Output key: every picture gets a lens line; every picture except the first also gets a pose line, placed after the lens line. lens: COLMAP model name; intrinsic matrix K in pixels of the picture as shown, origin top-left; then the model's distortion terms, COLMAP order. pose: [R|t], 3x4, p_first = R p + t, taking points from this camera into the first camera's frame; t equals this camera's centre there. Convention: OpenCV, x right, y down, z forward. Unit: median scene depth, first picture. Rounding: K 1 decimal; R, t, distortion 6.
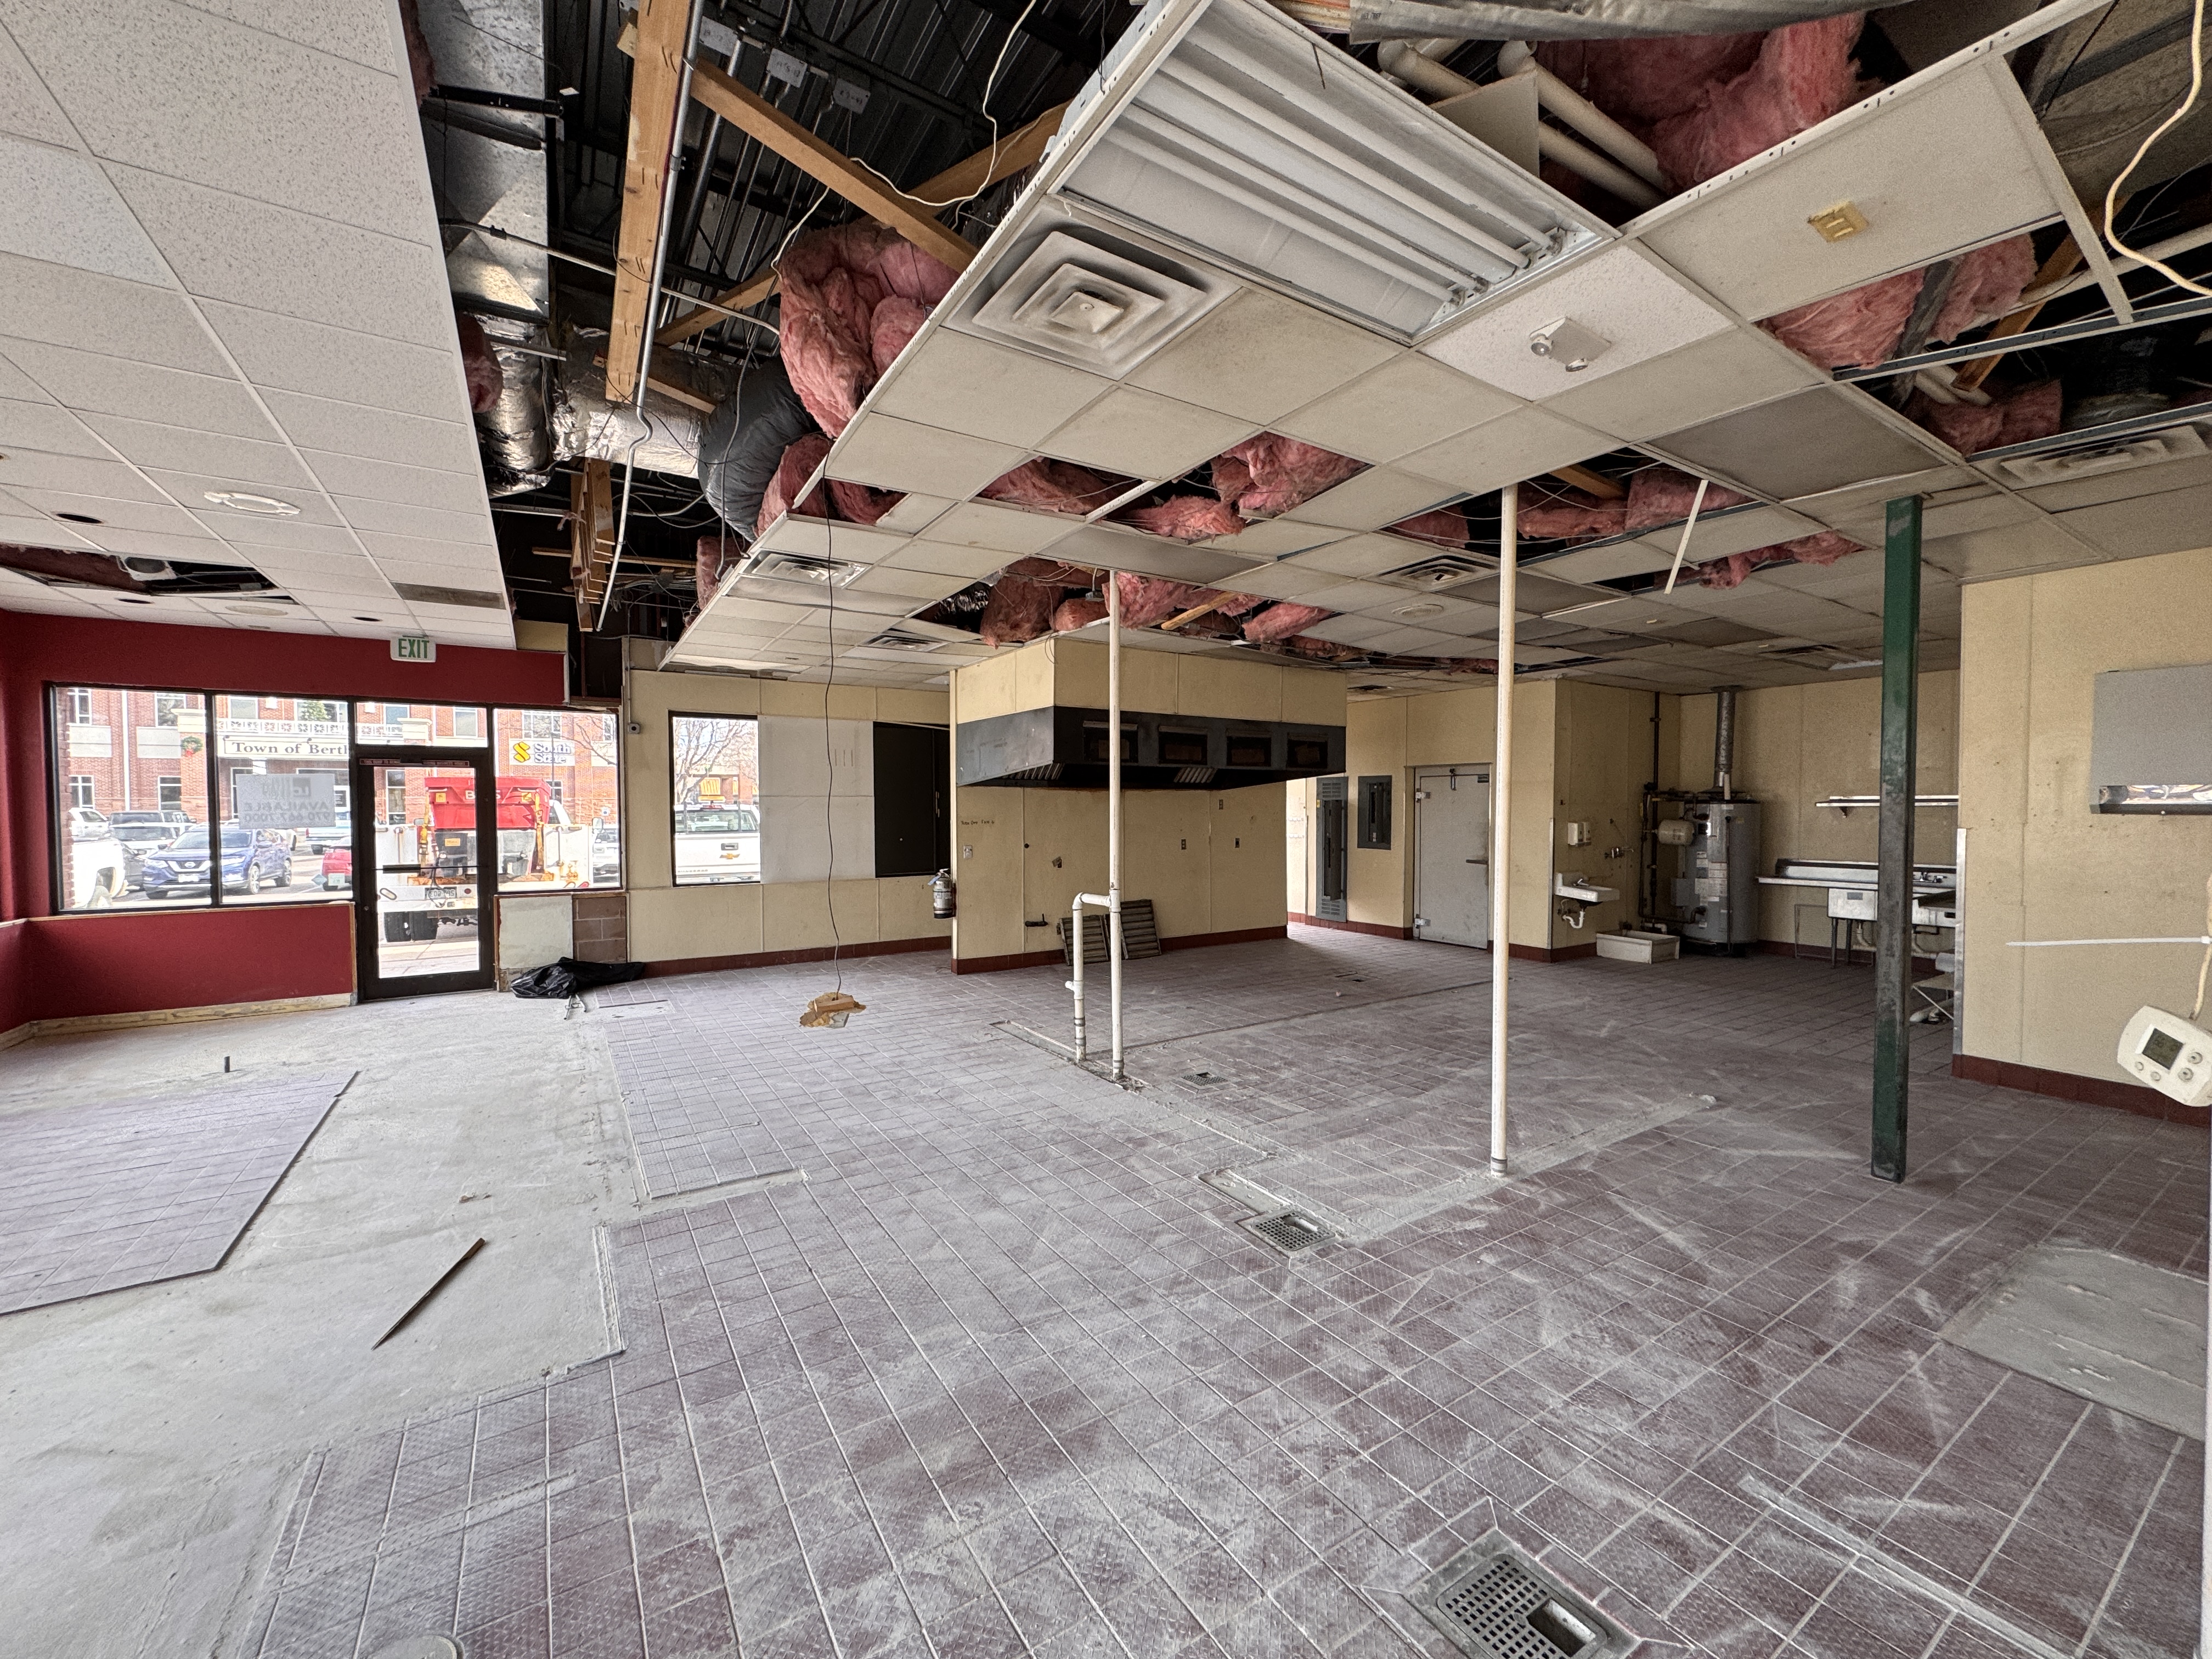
lens RADIAL K [[879.1, 0, 1105.6], [0, 879.1, 833.6], [0, 0, 1]] dist [-0.002561, 0.000204]
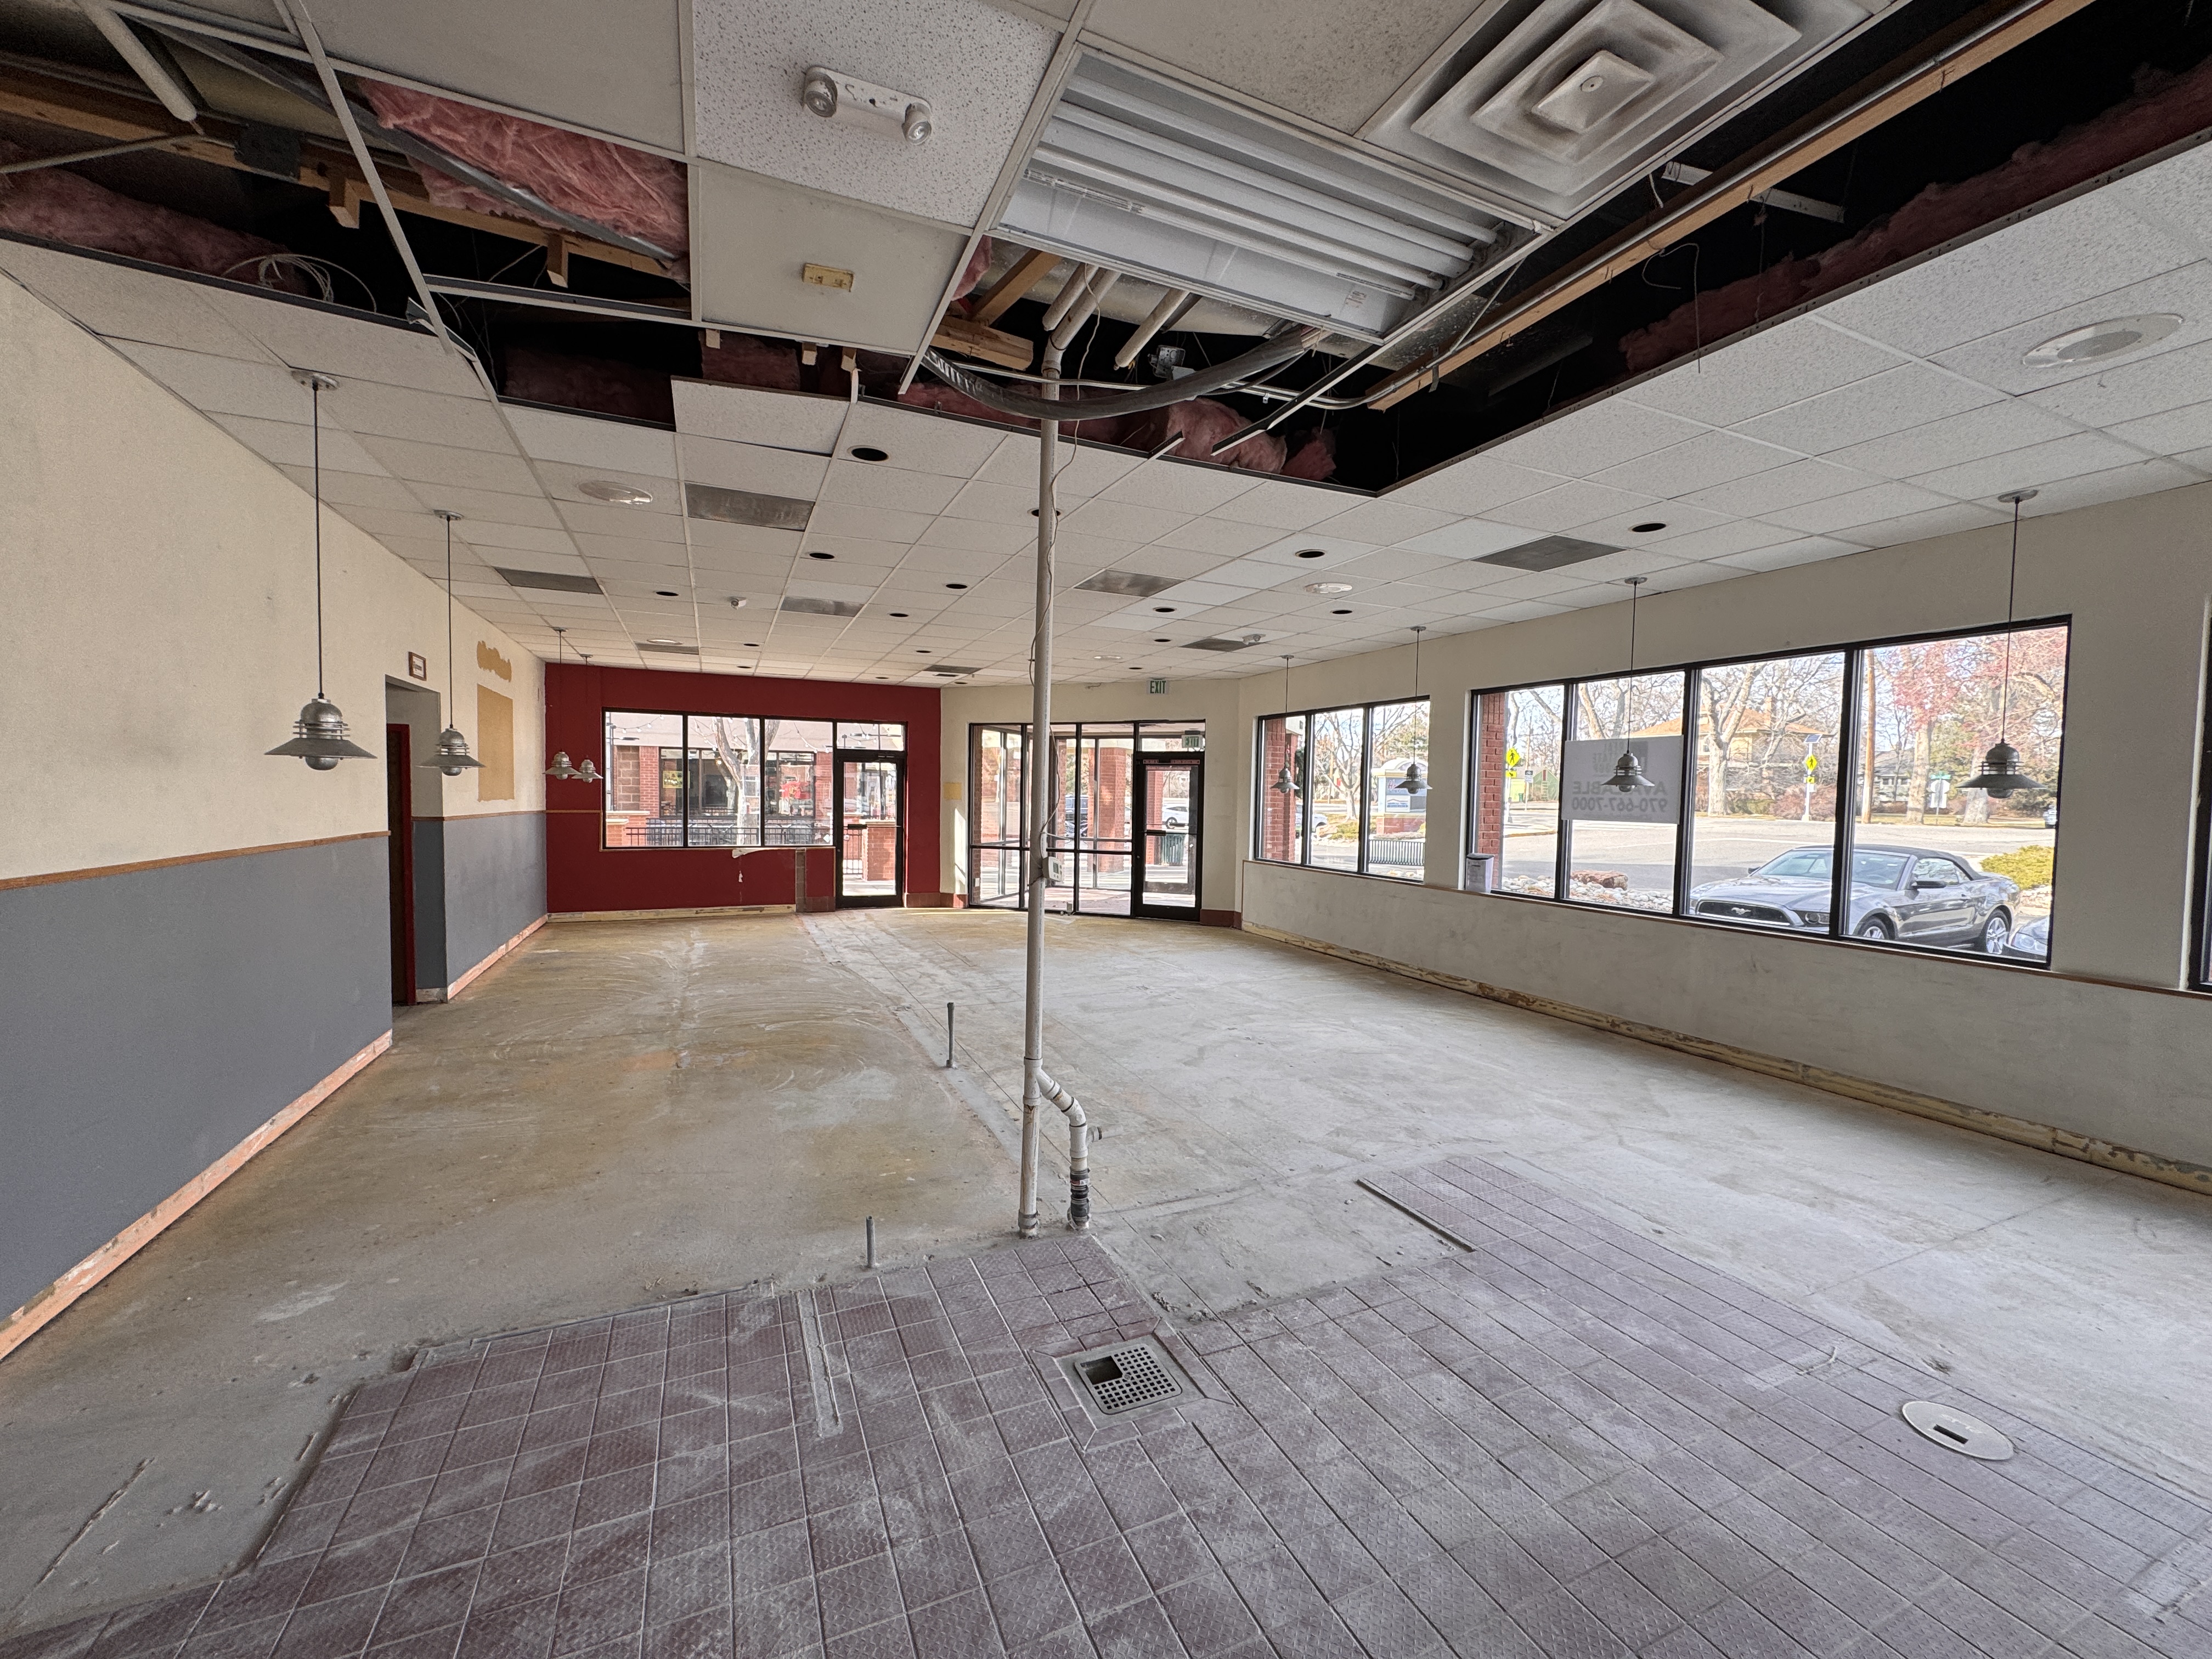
lens RADIAL K [[879.1, 0, 1105.6], [0, 879.1, 833.6], [0, 0, 1]] dist [-0.002561, 0.000204]
pose [[-0.988633, -0.021749, 0.148769, 0.080575], [-0.010366, 0.996988, 0.076861, -0.018210], [-0.149993, 0.074445, -0.985880, 0.588339]]
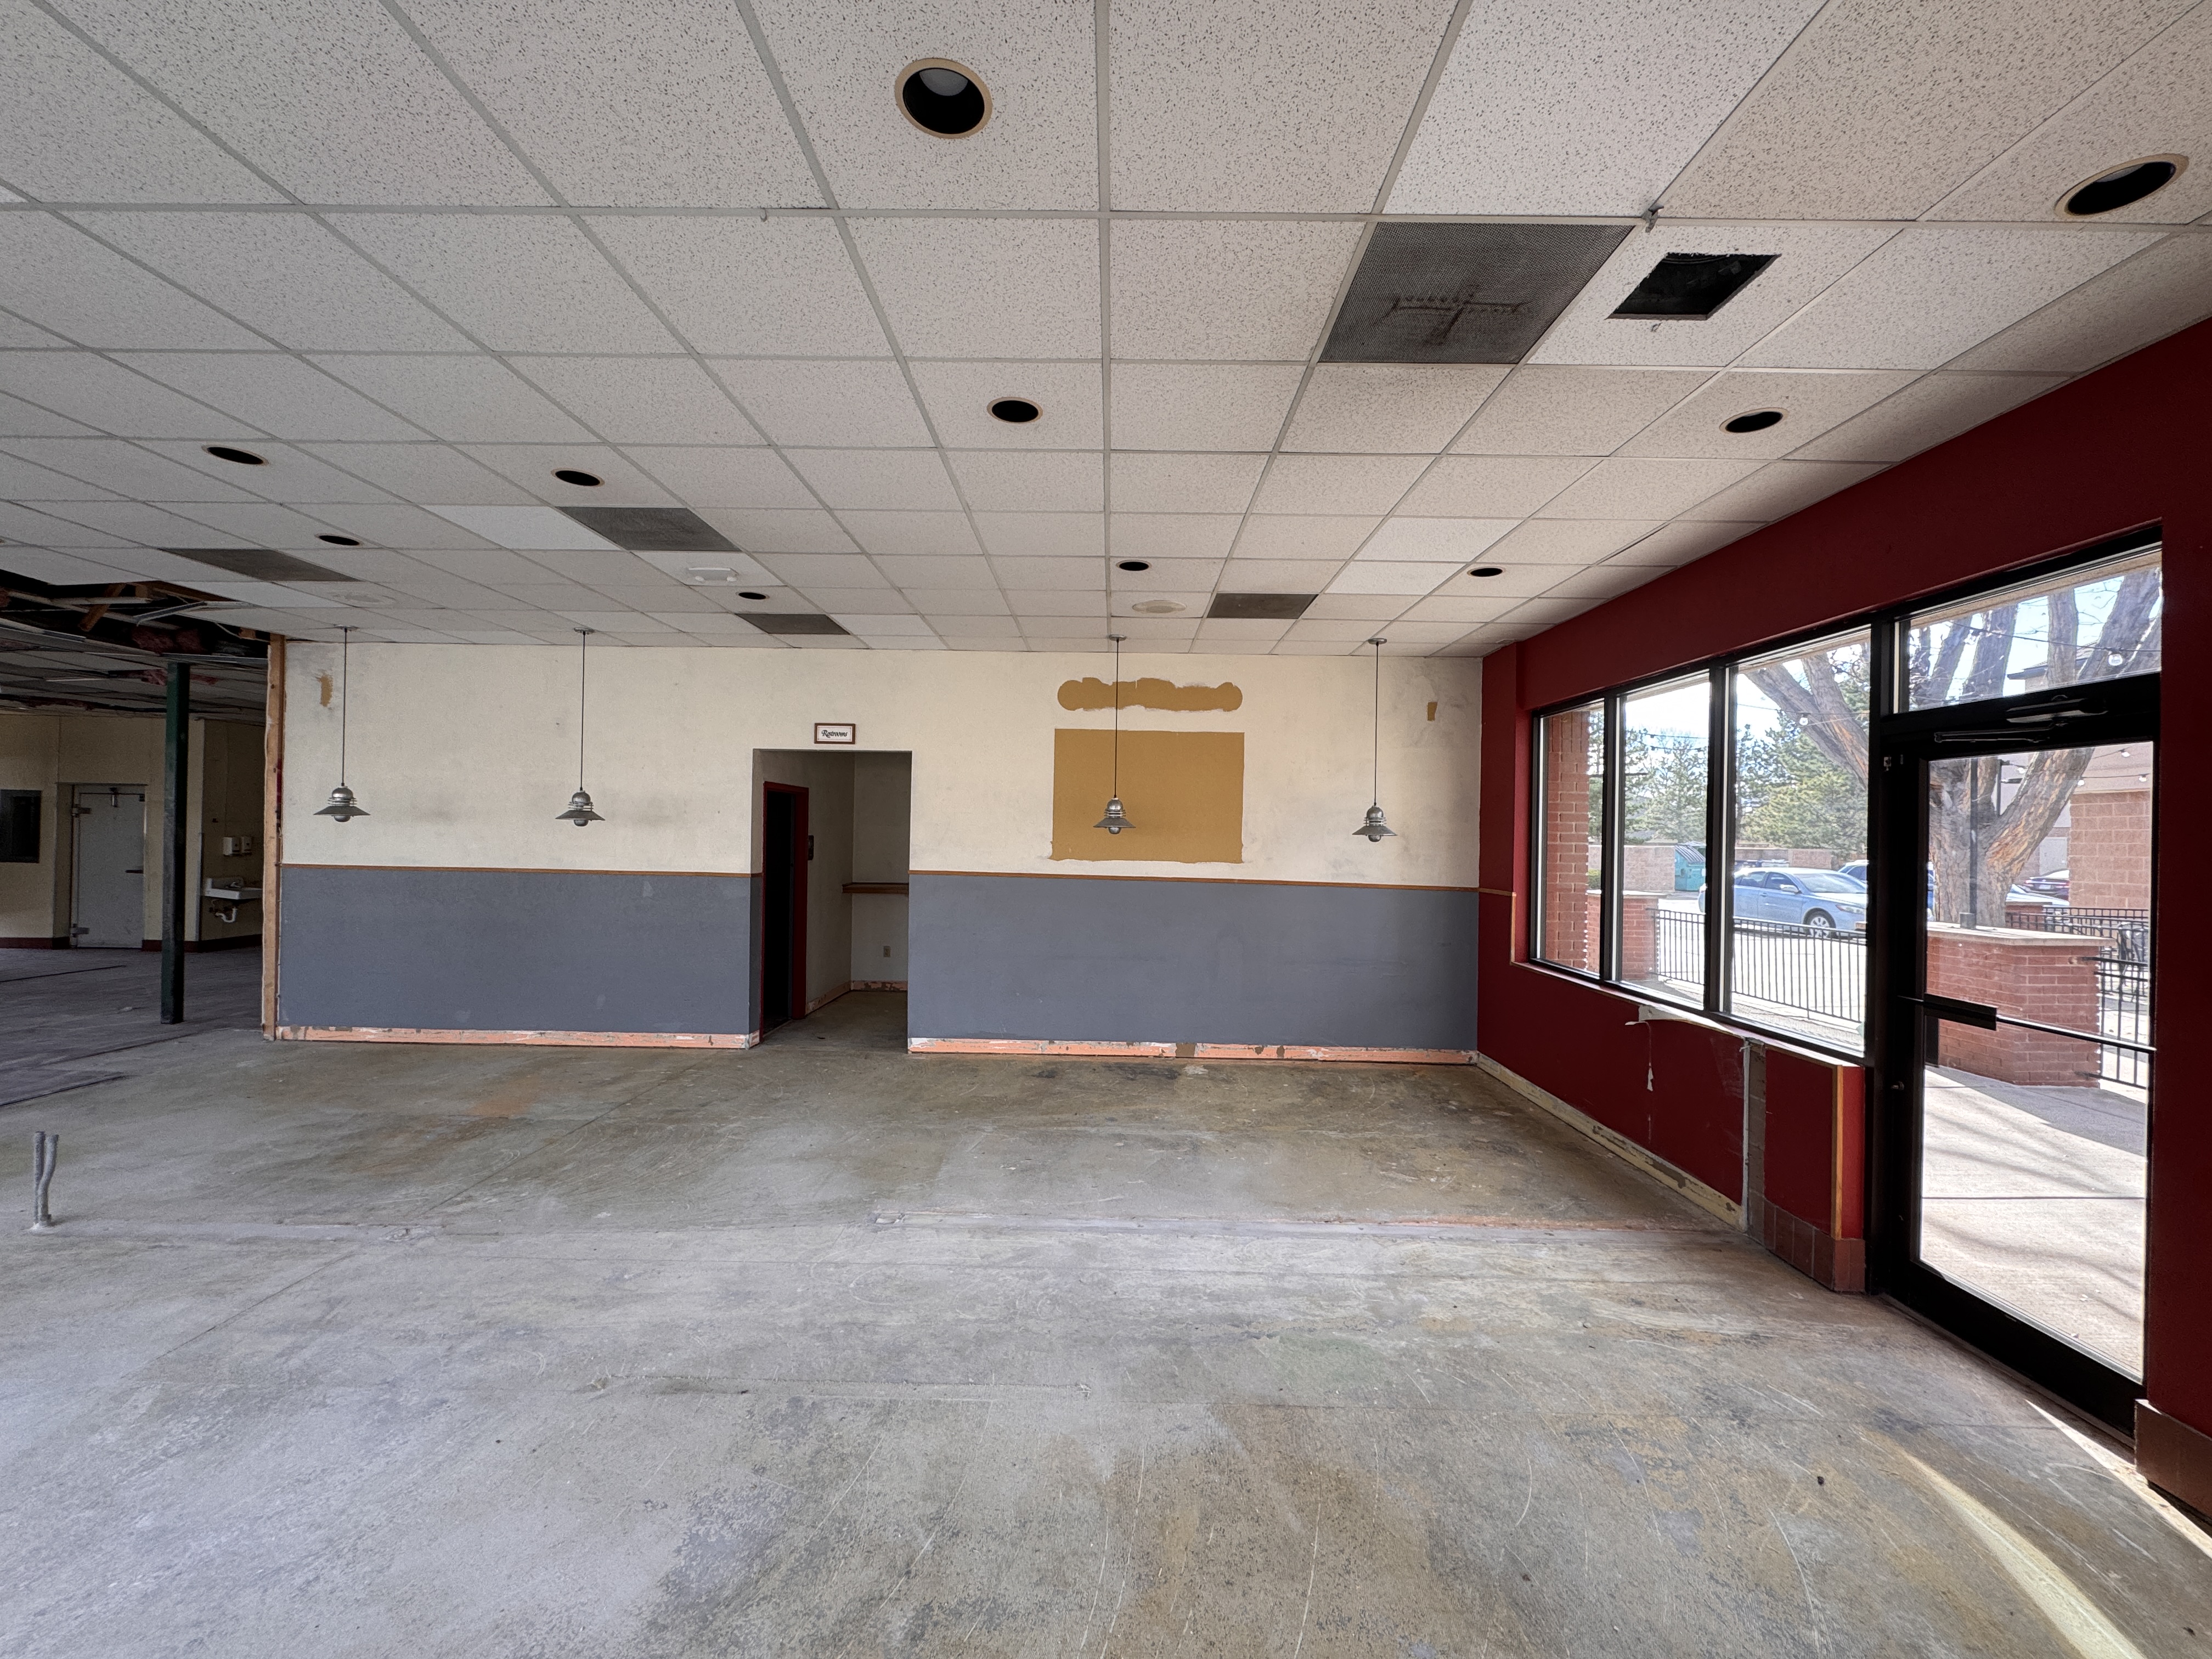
lens RADIAL K [[879.1, 0, 1105.6], [0, 879.1, 833.6], [0, 0, 1]] dist [-0.002561, 0.000204]
pose [[0.544540, 0.012552, 0.838641, 0.224801], [0.008527, 0.999753, -0.020500, 0.024458], [-0.838692, 0.018314, 0.544298, -0.929053]]
